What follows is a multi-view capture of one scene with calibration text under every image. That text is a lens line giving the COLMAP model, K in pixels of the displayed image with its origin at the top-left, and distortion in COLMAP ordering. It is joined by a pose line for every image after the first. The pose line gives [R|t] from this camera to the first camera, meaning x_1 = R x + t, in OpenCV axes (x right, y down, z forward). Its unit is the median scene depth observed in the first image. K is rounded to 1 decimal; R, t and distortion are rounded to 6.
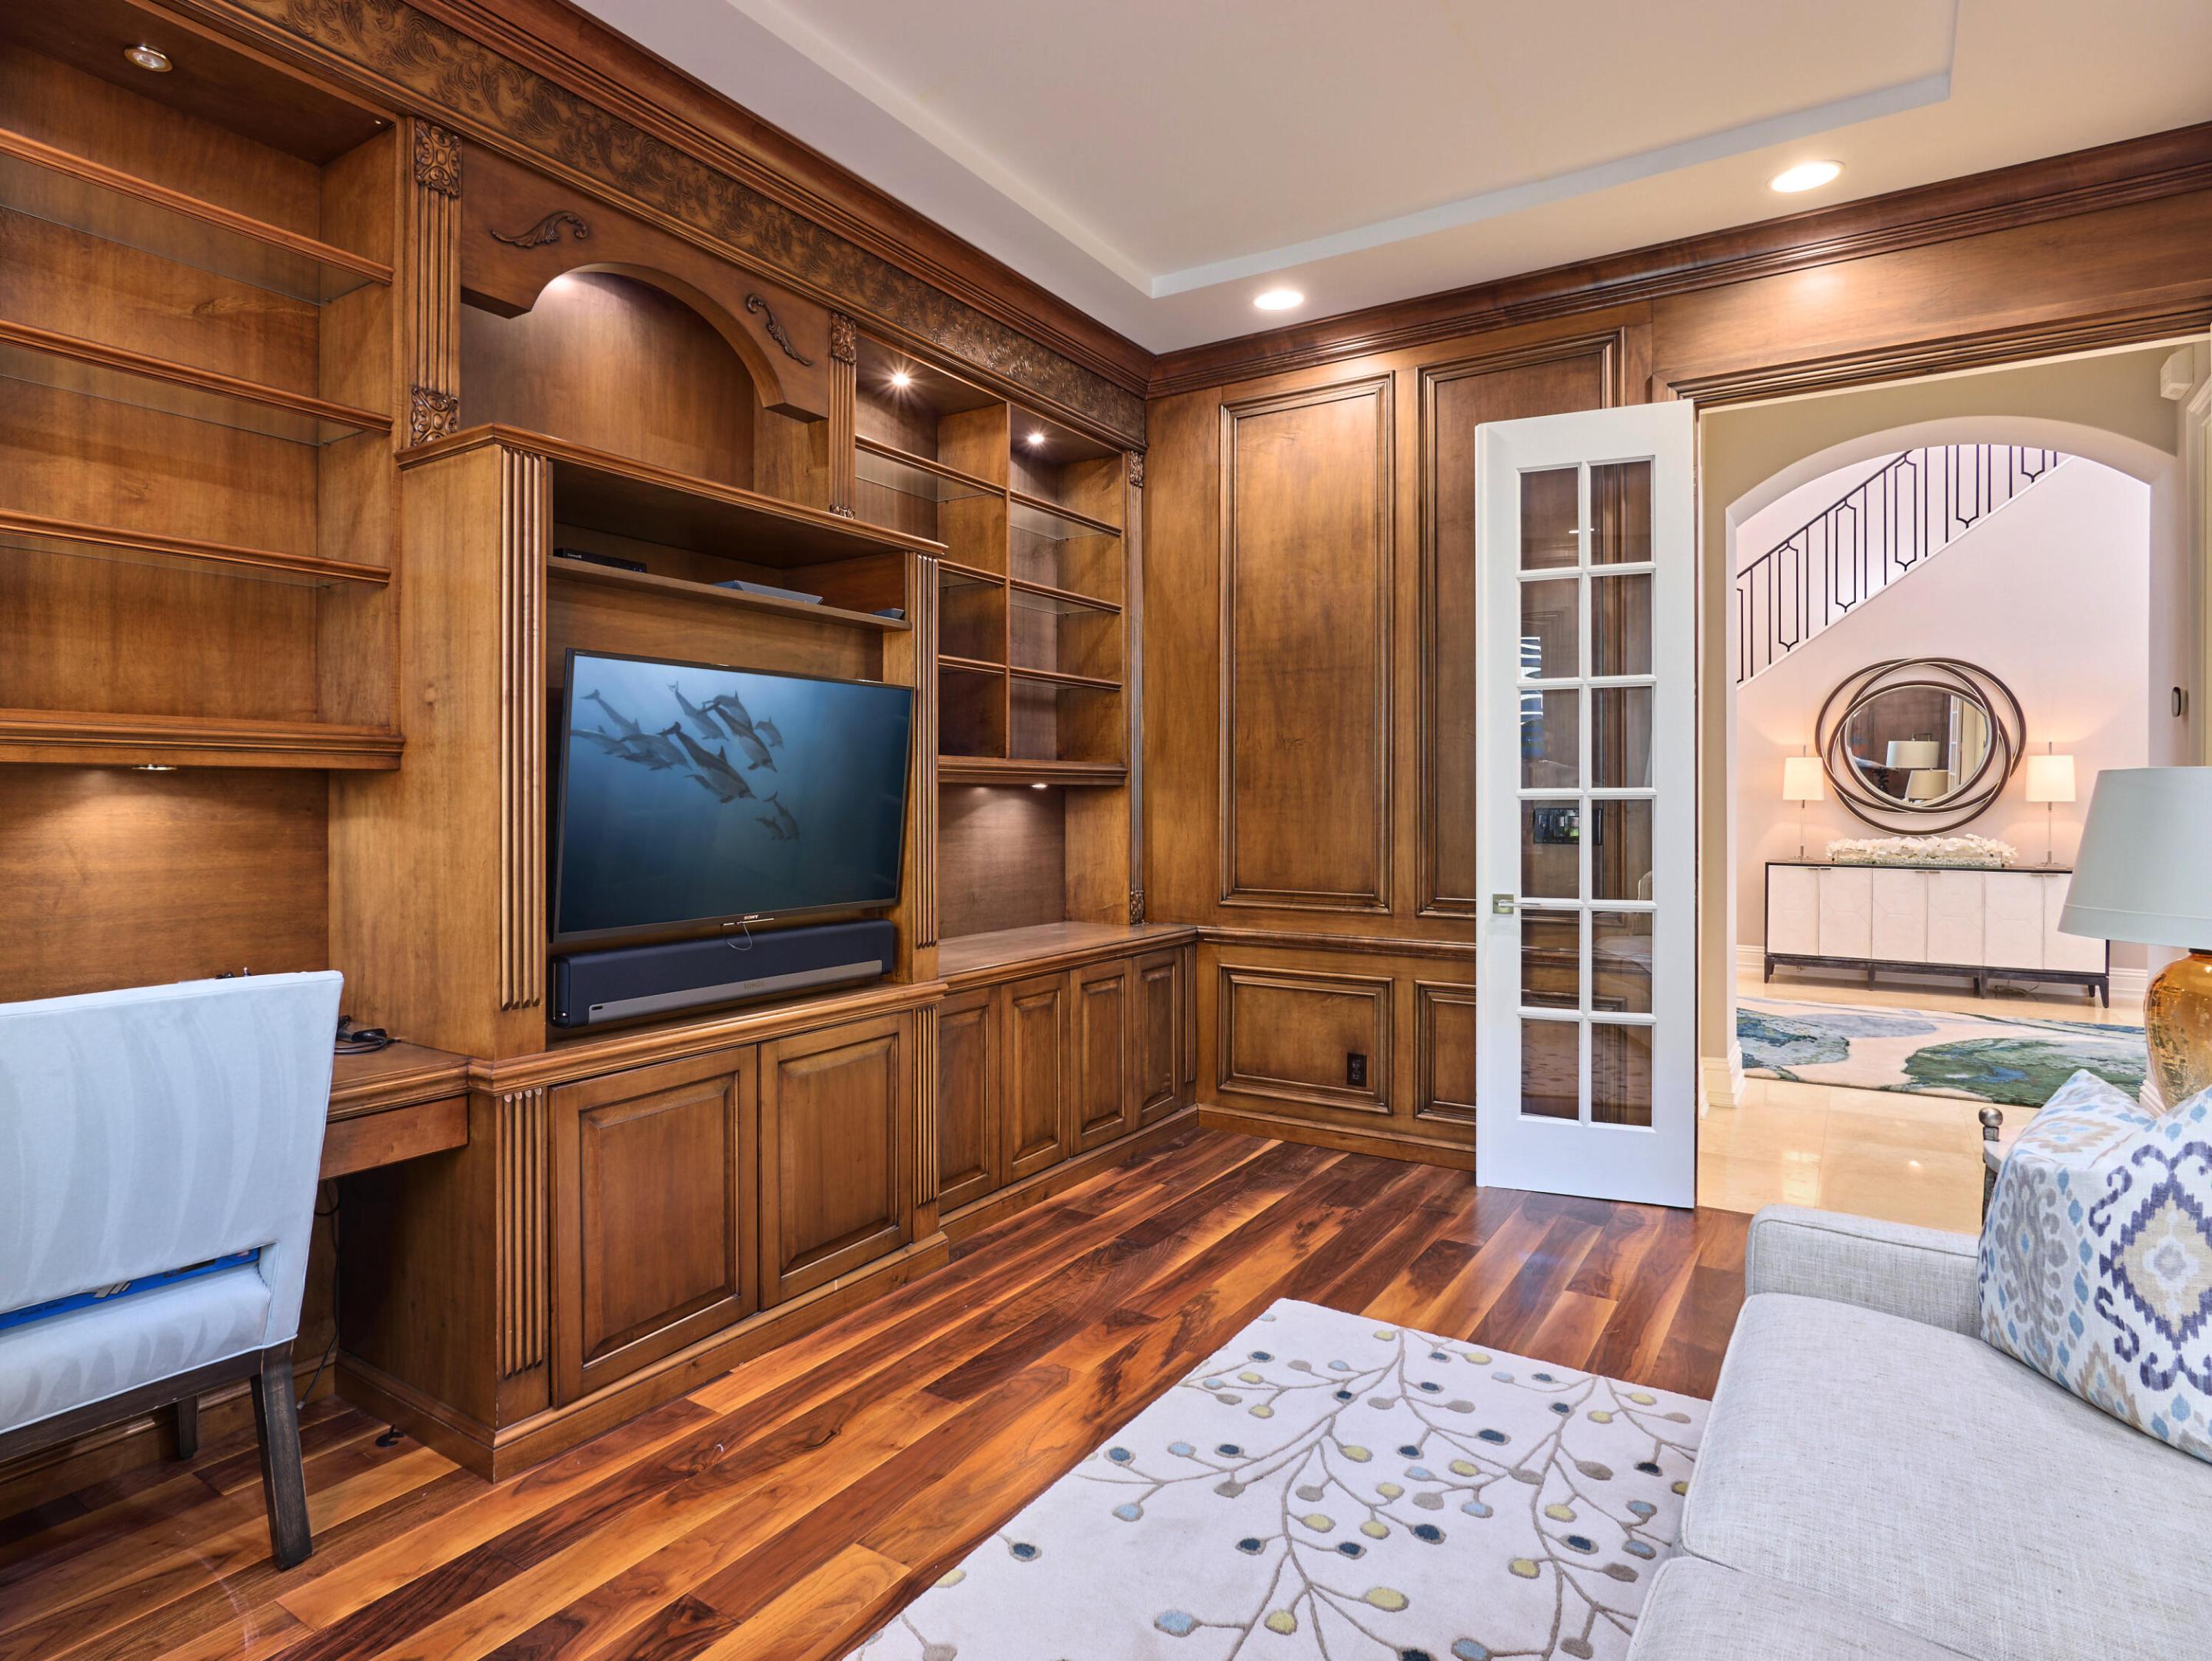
lens RADIAL K [[1195.9, 0, 1107.9], [0, 1195.9, 810.1], [0, 0, 1]] dist [-0.017694, 0.000380]
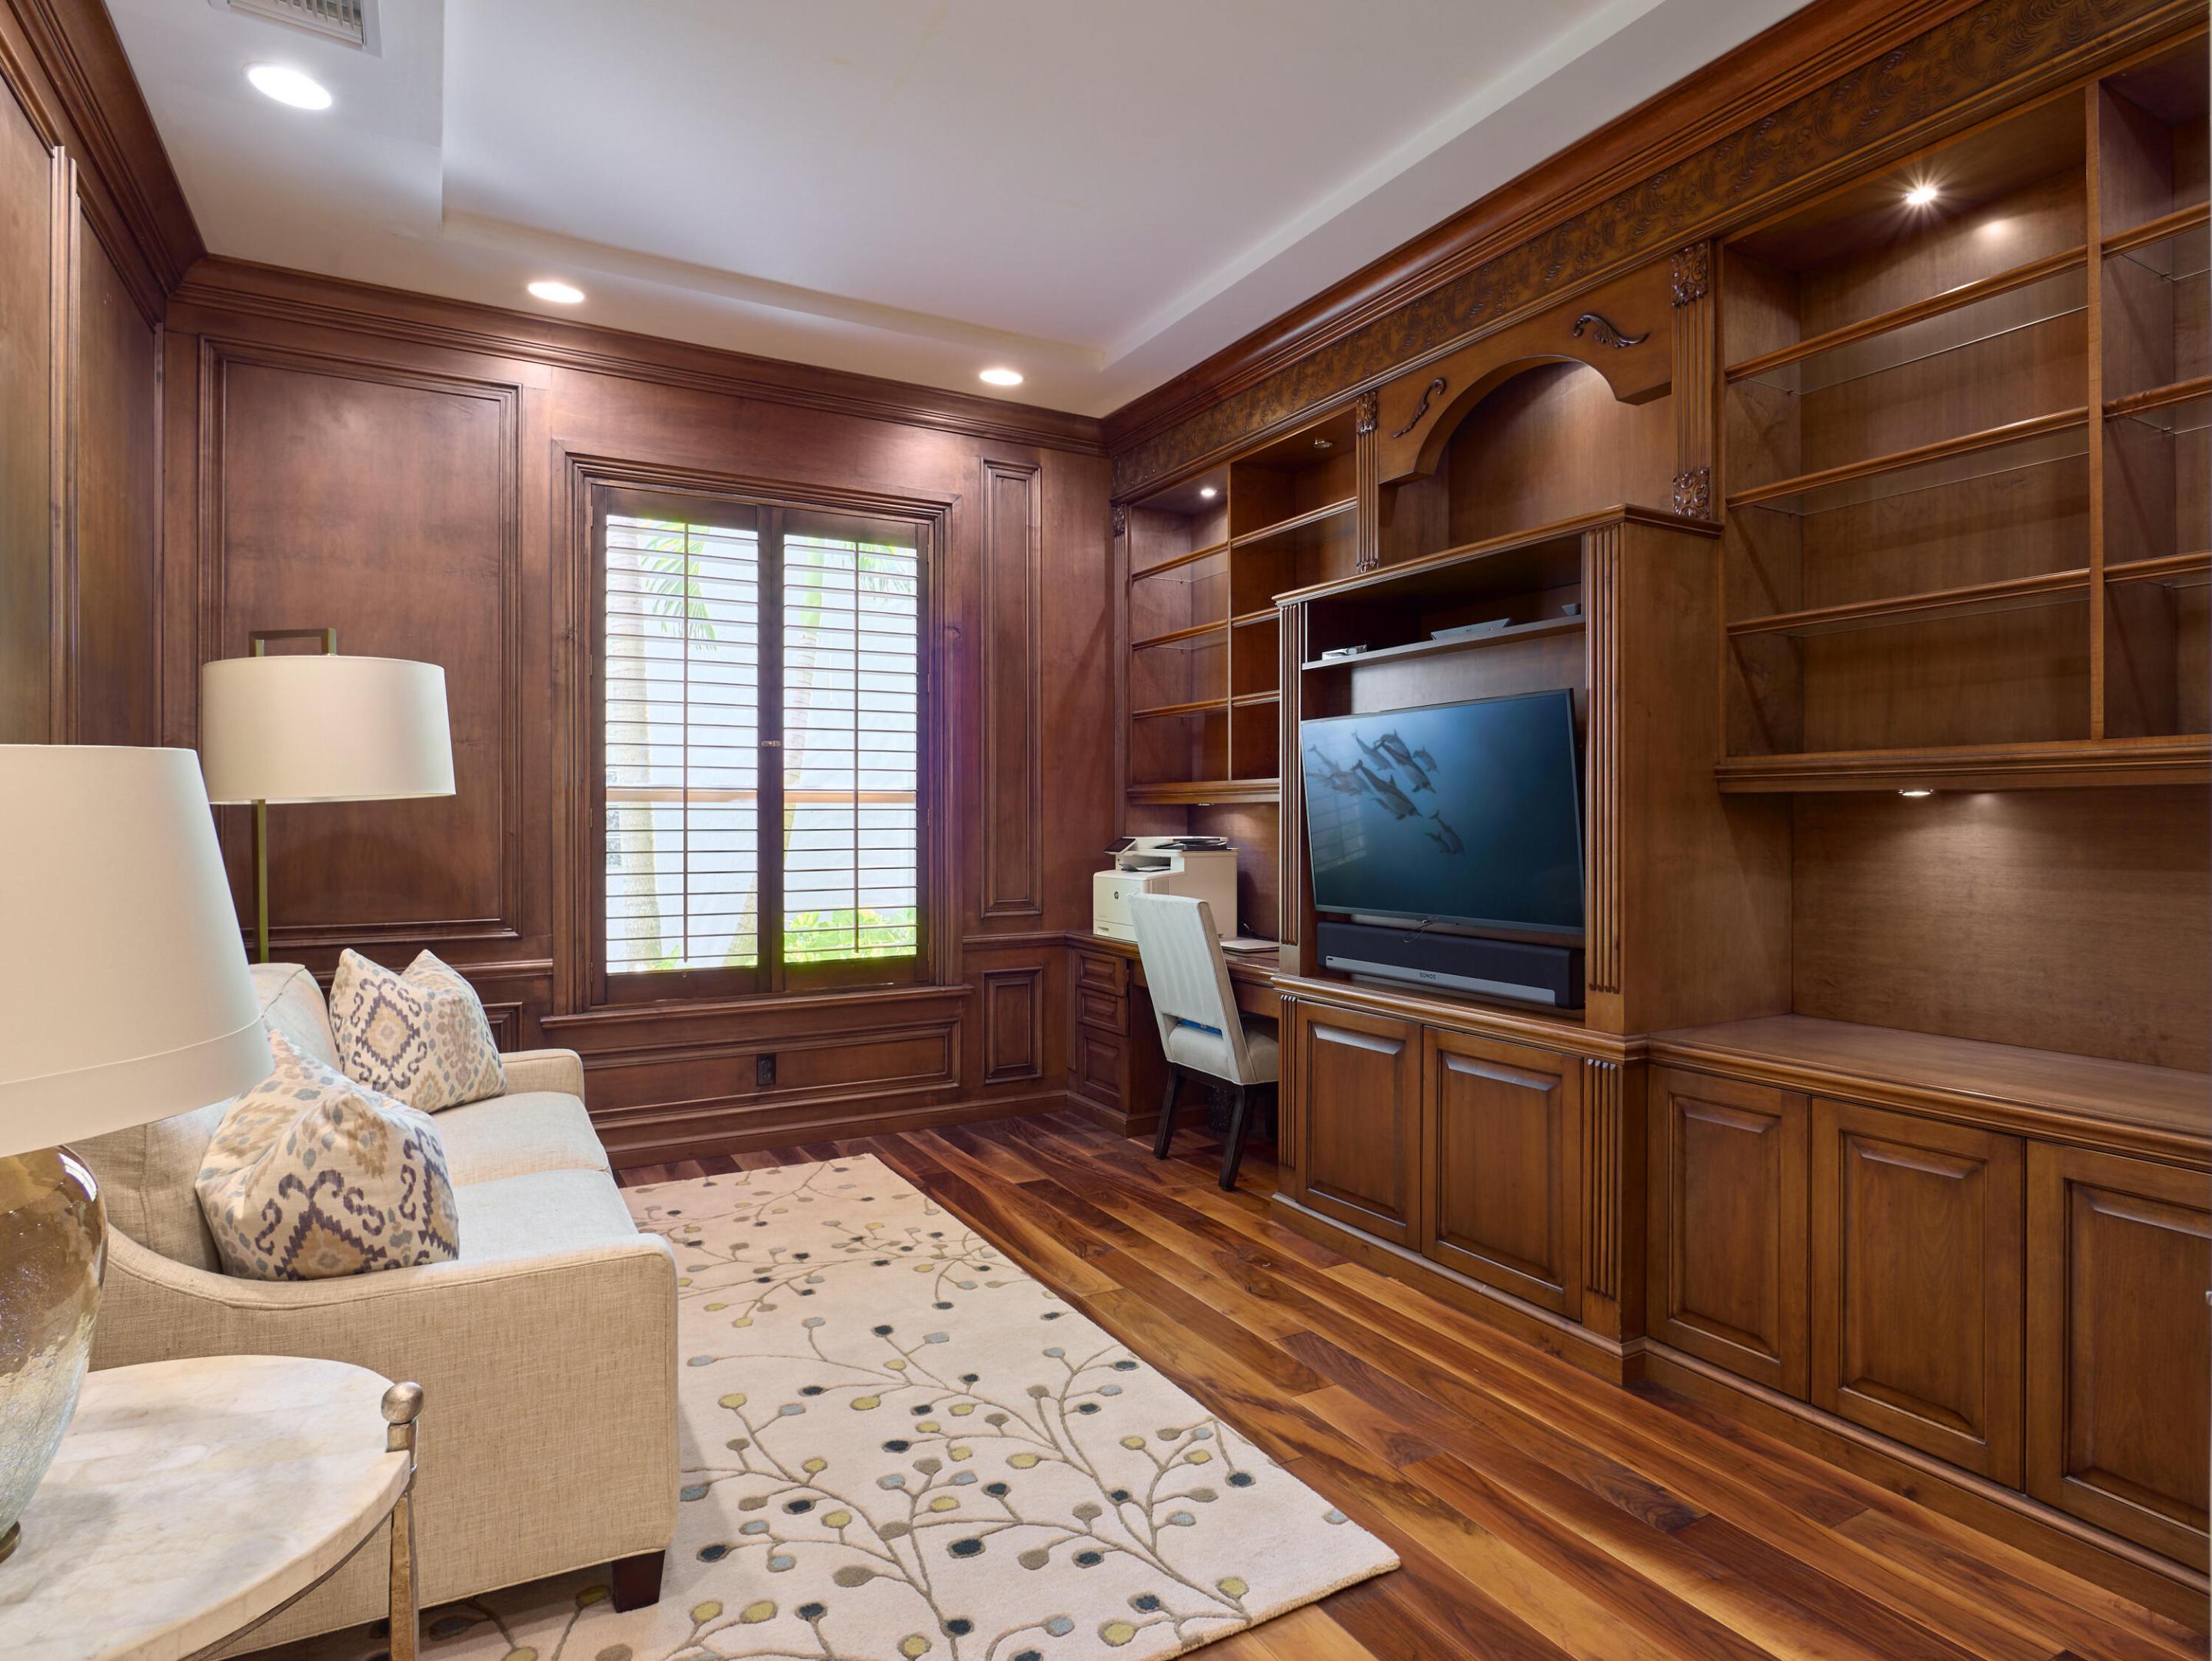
lens RADIAL K [[1195.9, 0, 1105.9], [0, 1195.9, 825.7], [0, 0, 1]] dist [-0.017694, 0.000380]
pose [[-0.467159, 0.003685, -0.884166, 0.980314], [-0.007744, 0.999936, 0.008259, -0.008451], [0.884140, 0.010705, -0.467100, 1.400675]]
